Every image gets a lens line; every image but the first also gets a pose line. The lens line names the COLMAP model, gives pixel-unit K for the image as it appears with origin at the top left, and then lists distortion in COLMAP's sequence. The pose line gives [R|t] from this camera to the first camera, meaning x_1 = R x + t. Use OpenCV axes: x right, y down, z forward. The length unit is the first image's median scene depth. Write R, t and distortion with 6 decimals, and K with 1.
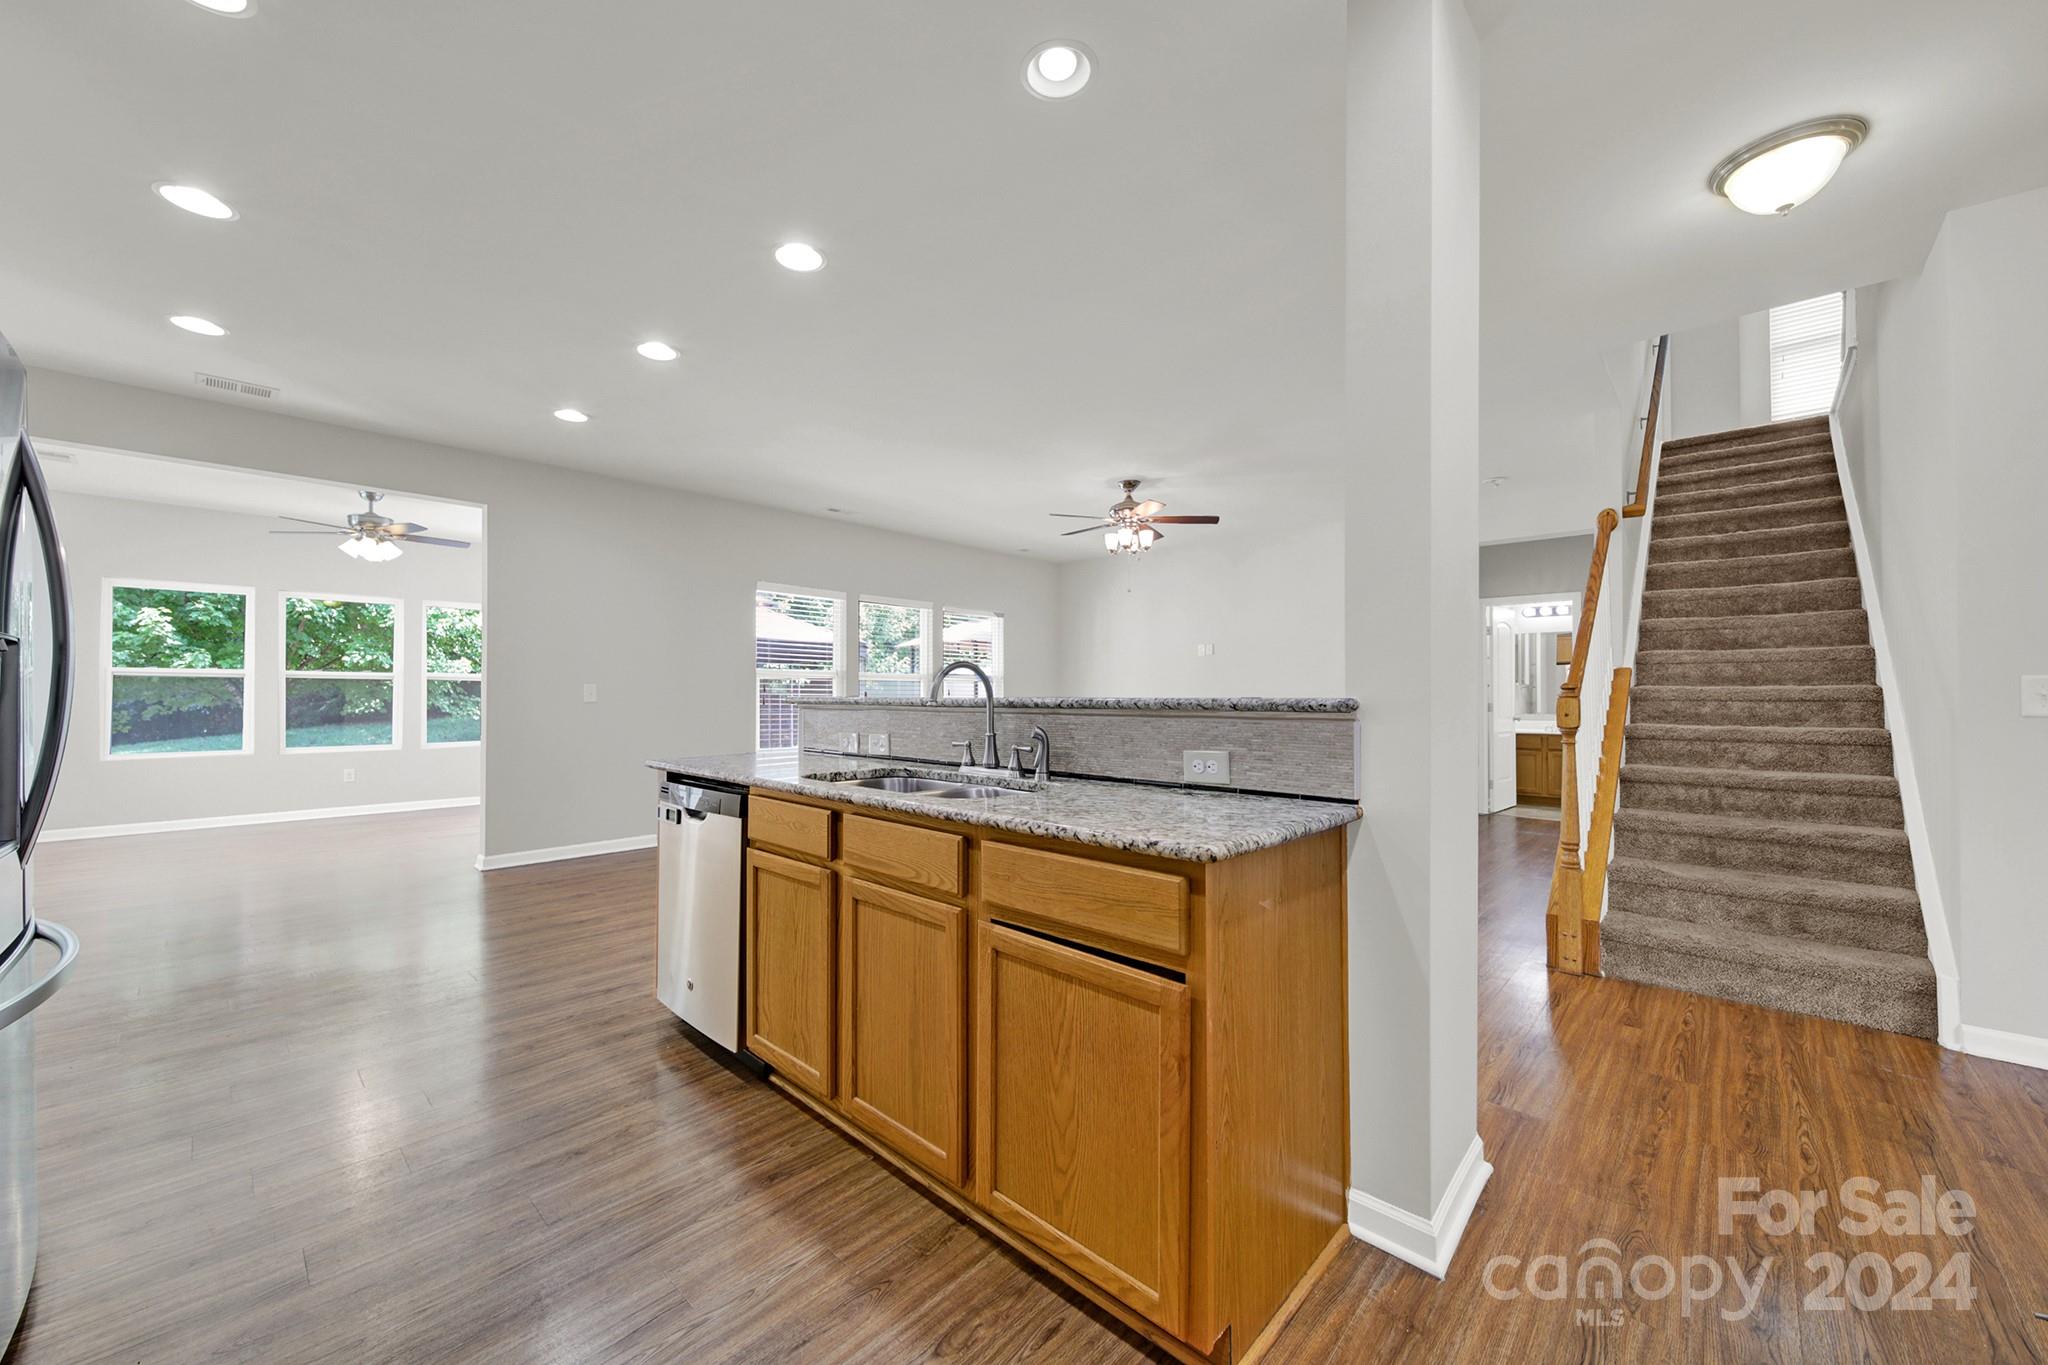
lens RADIAL K [[768.6, 0, 1019.6], [0, 768.6, 678.0], [0, 0, 1]] dist [0.000175, -0.000232]
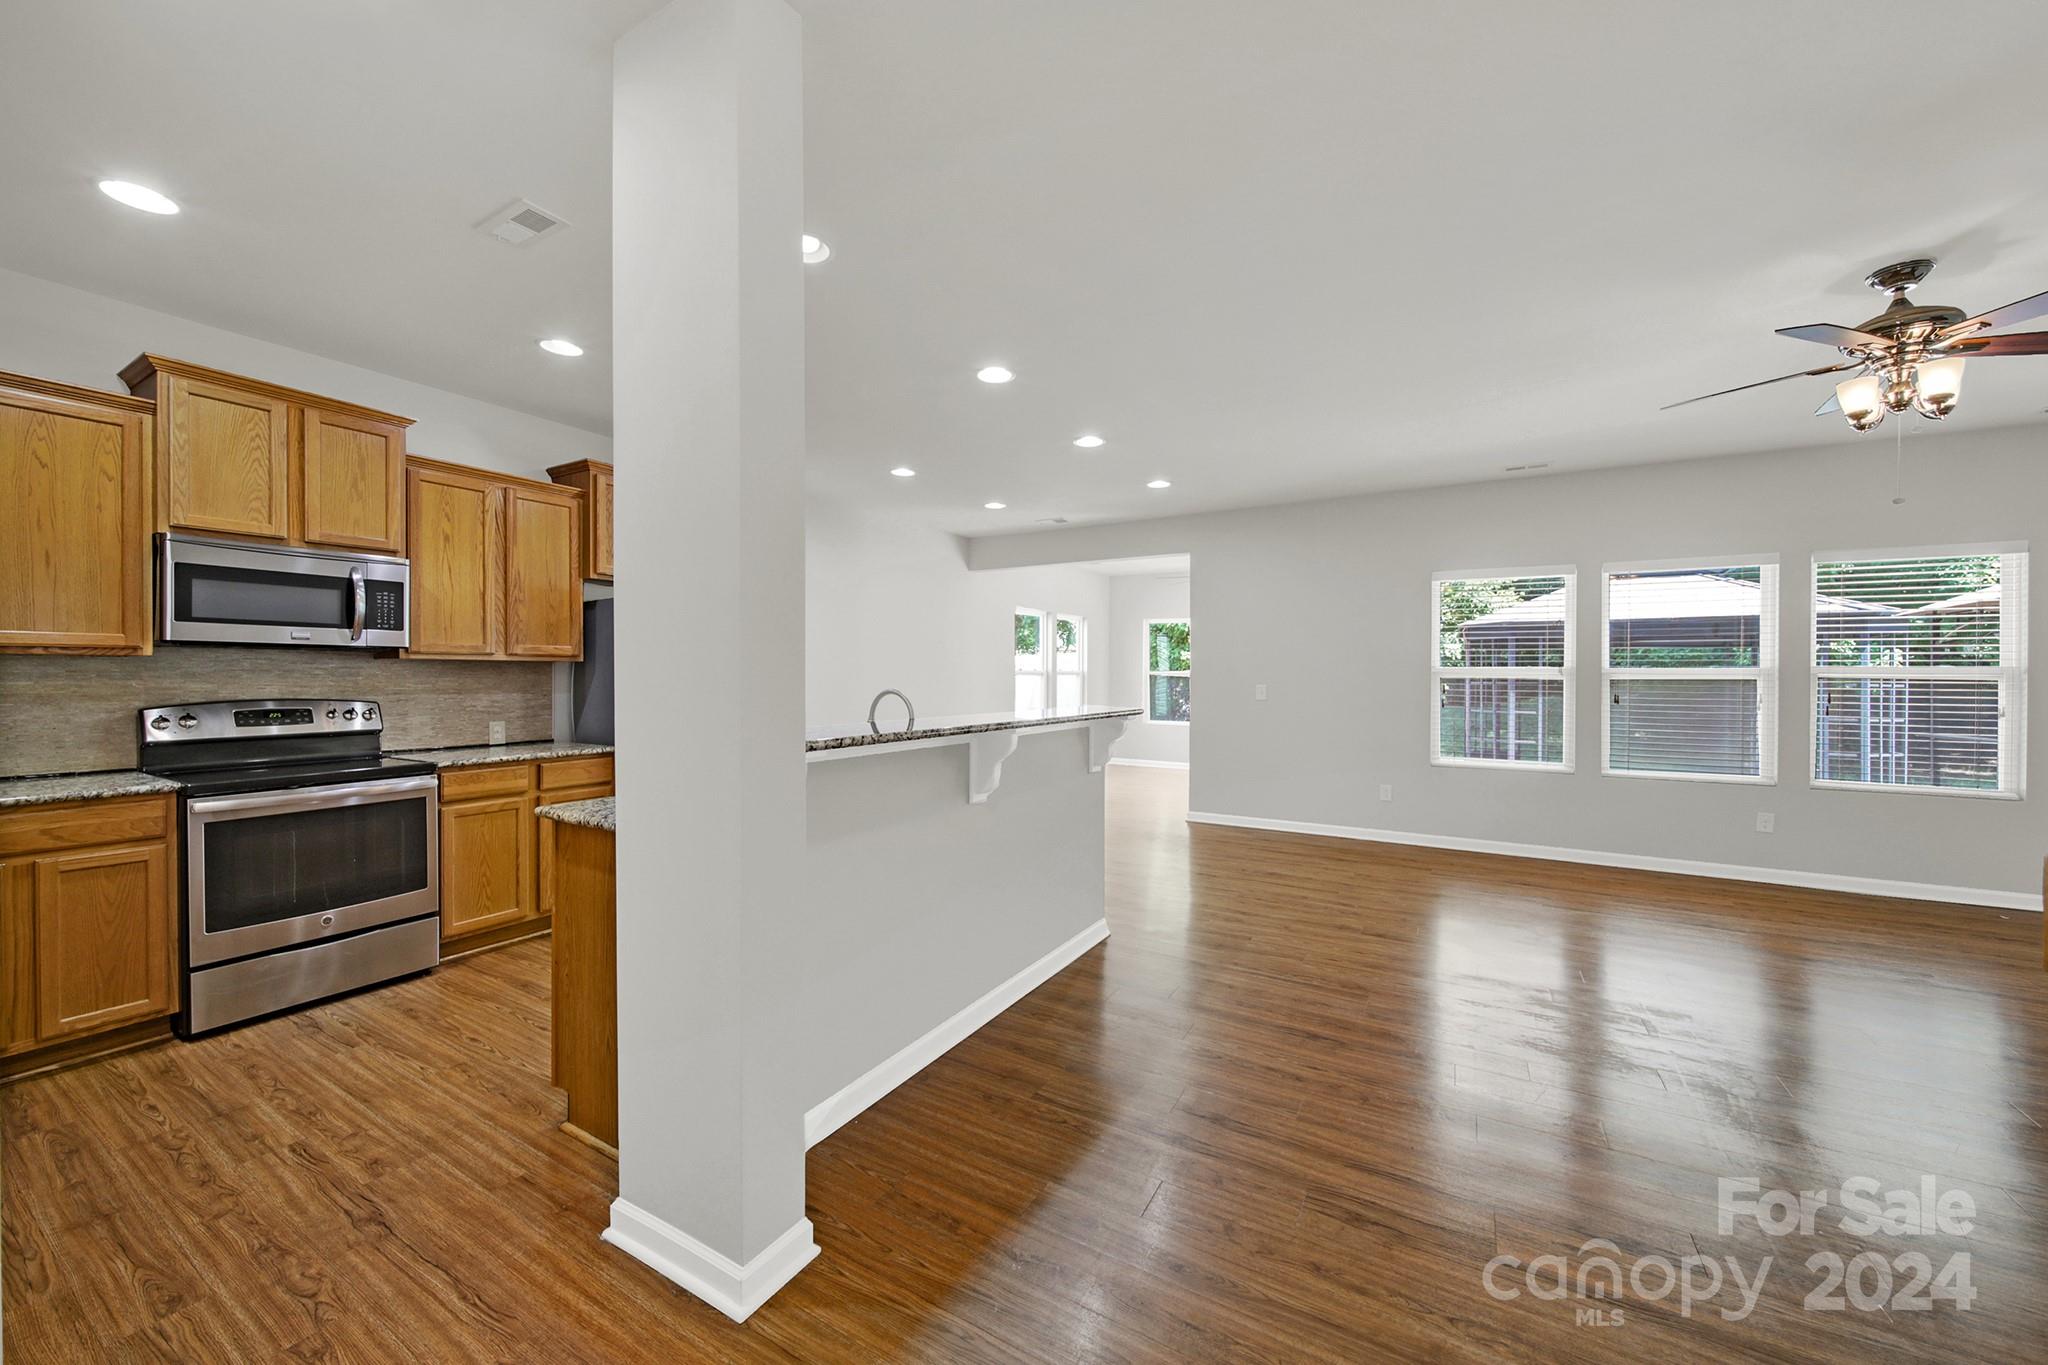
lens RADIAL K [[756.3, 0, 1026.2], [0, 756.3, 676.1], [0, 0, 1]] dist [-0.002370, -0.000546]
pose [[0.209571, 0.000930, -0.977793, 0.457038], [0.019481, 0.999797, 0.005126, -0.017436], [0.977599, -0.020123, 0.209511, 0.355505]]
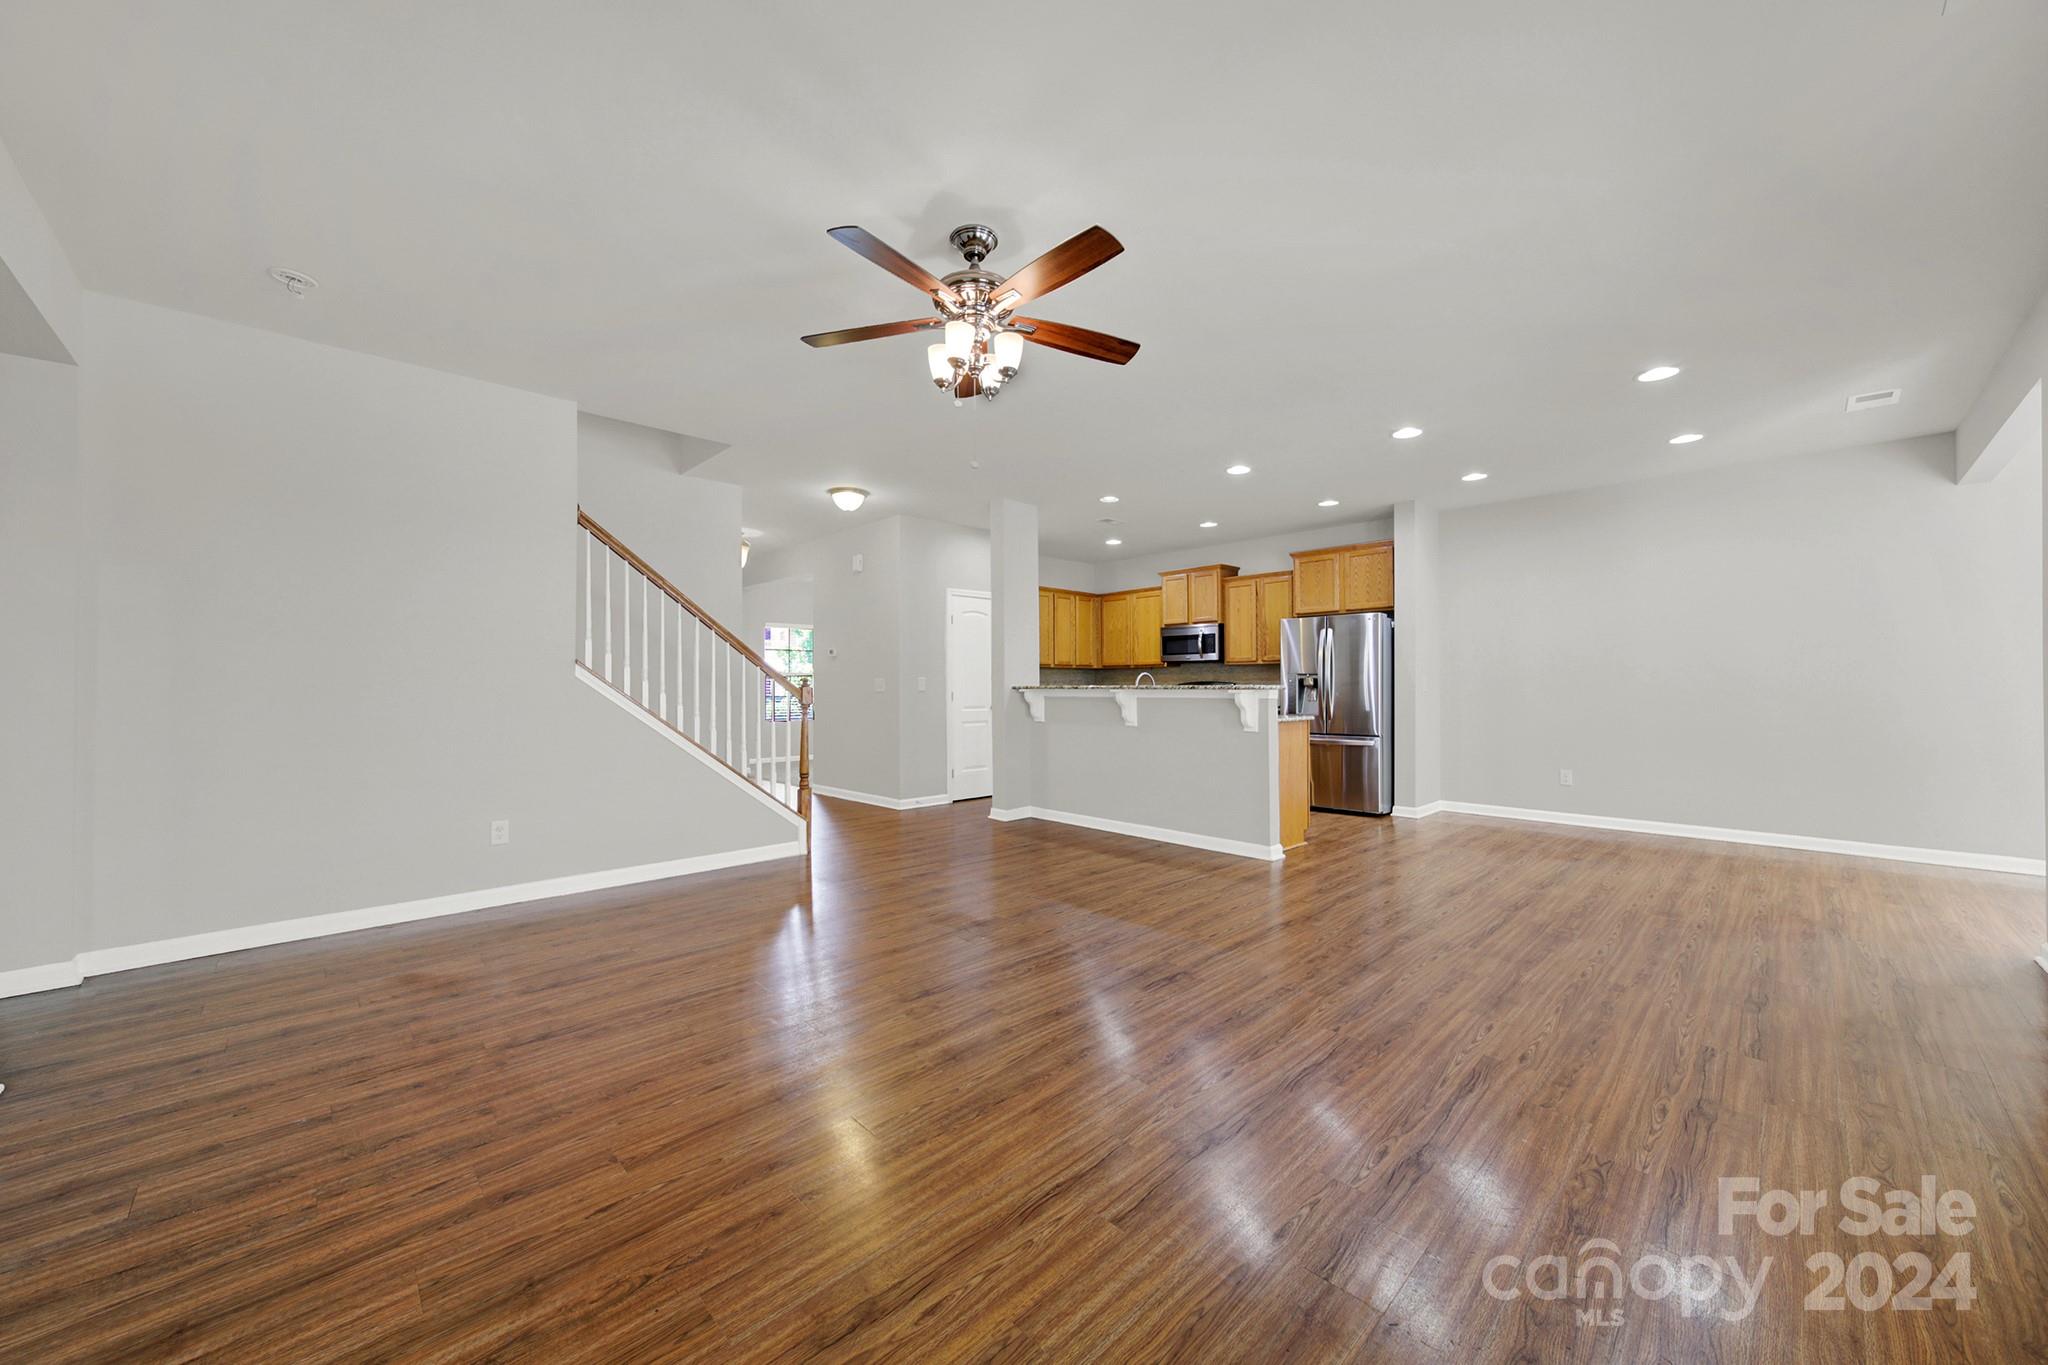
lens RADIAL K [[756.3, 0, 1026.2], [0, 756.3, 676.1], [0, 0, 1]] dist [-0.002370, -0.000546]
pose [[-0.998525, 0.000633, 0.054282, 0.082953], [-0.001086, 0.999499, -0.031647, 0.026593], [-0.054275, -0.031659, -0.998024, 1.387194]]
